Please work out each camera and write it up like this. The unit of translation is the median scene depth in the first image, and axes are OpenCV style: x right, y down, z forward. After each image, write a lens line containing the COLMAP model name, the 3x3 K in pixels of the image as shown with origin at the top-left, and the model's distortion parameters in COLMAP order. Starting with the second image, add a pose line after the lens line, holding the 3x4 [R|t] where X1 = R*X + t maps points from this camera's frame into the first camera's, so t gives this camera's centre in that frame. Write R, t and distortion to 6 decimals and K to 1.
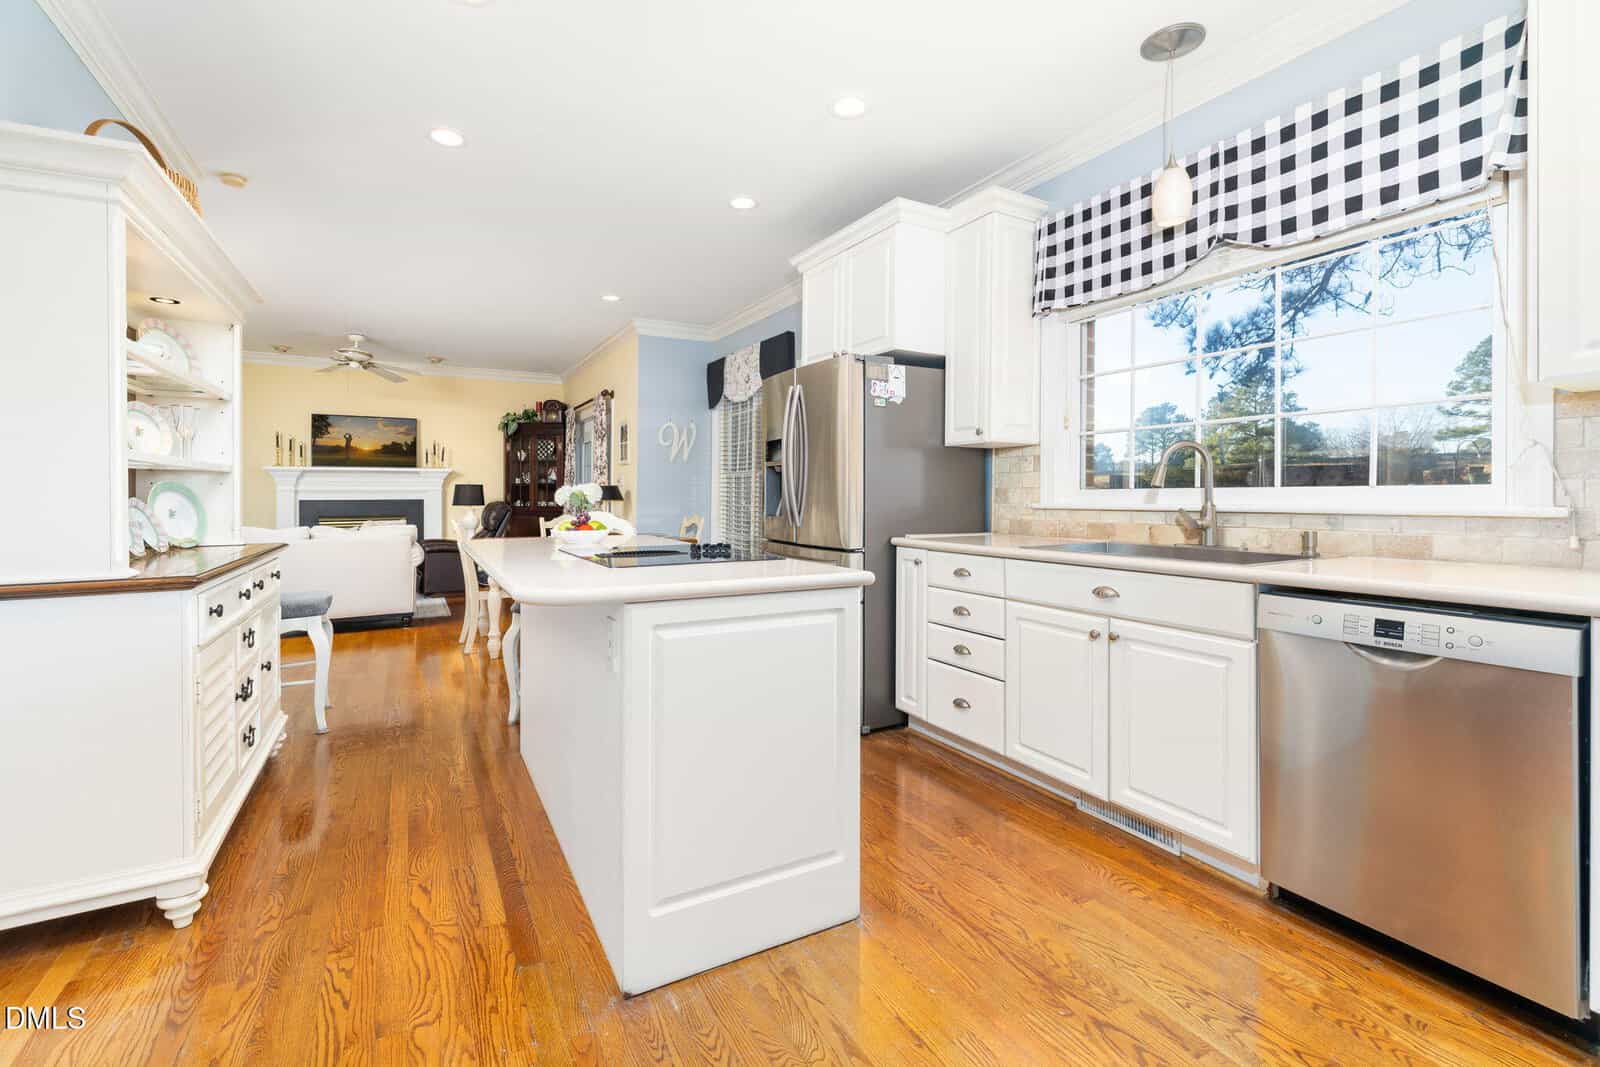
lens RADIAL K [[698.9, 0, 792.4], [0, 698.9, 499.4], [0, 0, 1]] dist [-0.001213, 0.000000]
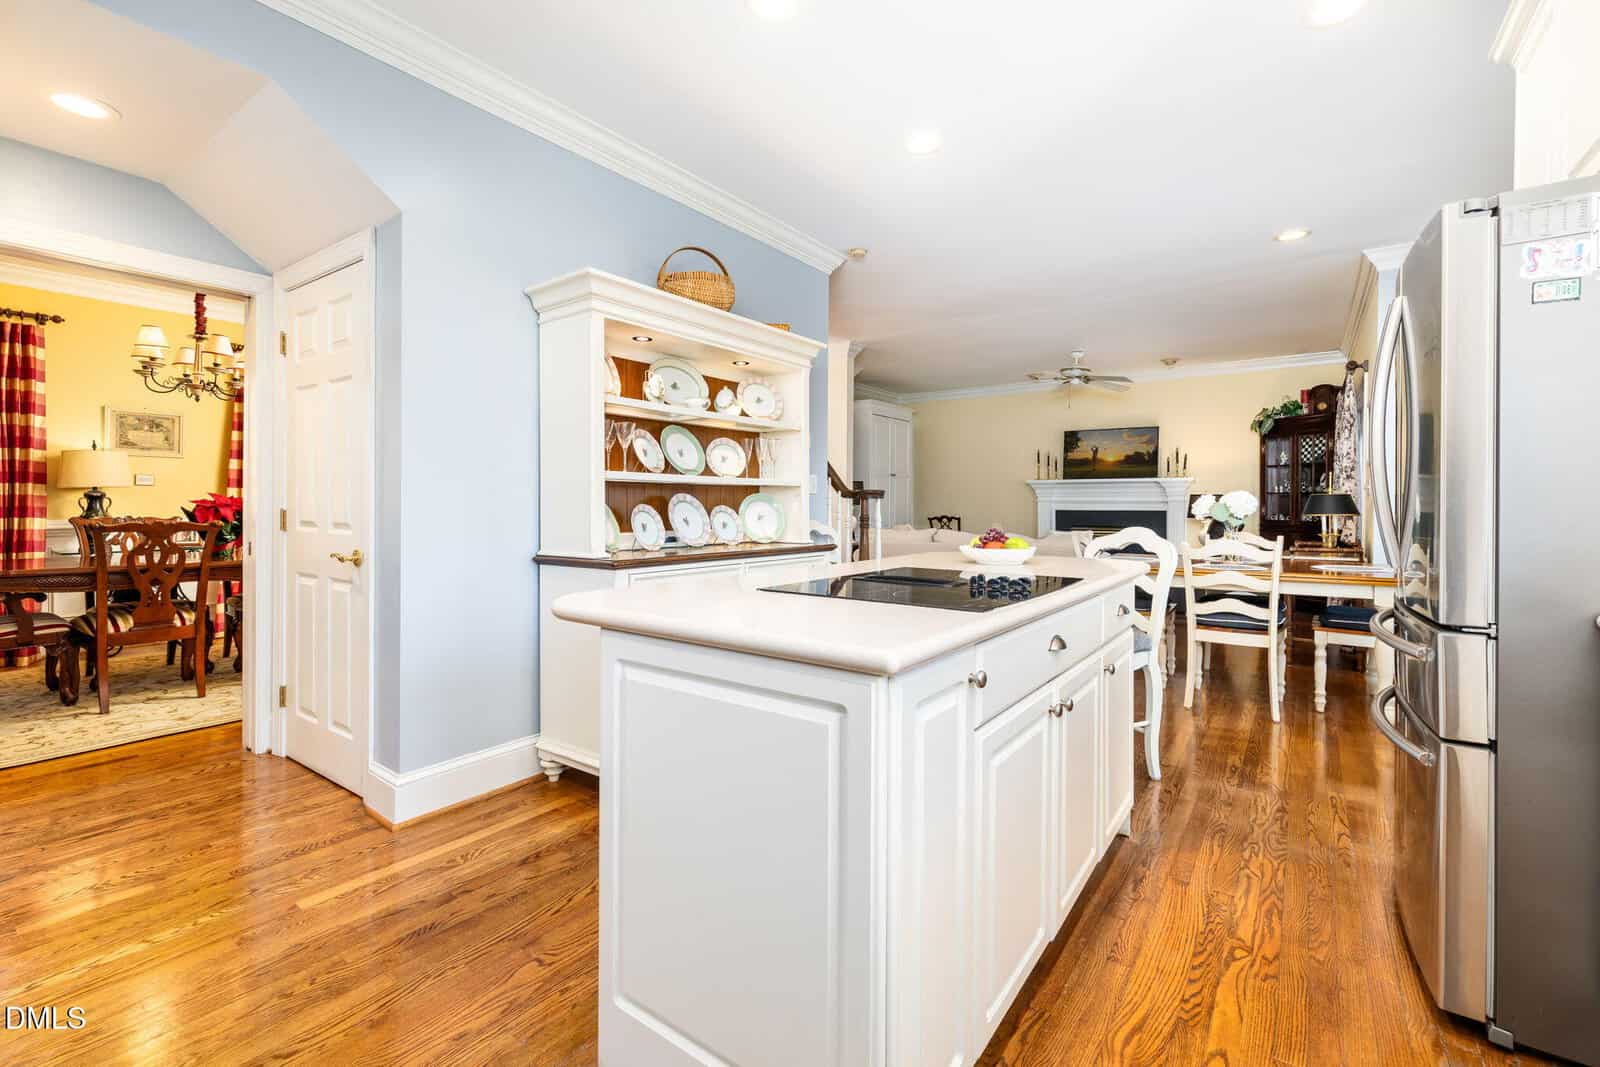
lens RADIAL K [[698.9, 0, 792.4], [0, 698.9, 499.4], [0, 0, 1]] dist [-0.001213, 0.000000]
pose [[0.426545, -0.003398, -0.904460, 0.115646], [-0.011086, 0.999898, -0.008985, -0.001065], [0.904398, 0.013860, 0.426464, 0.148475]]
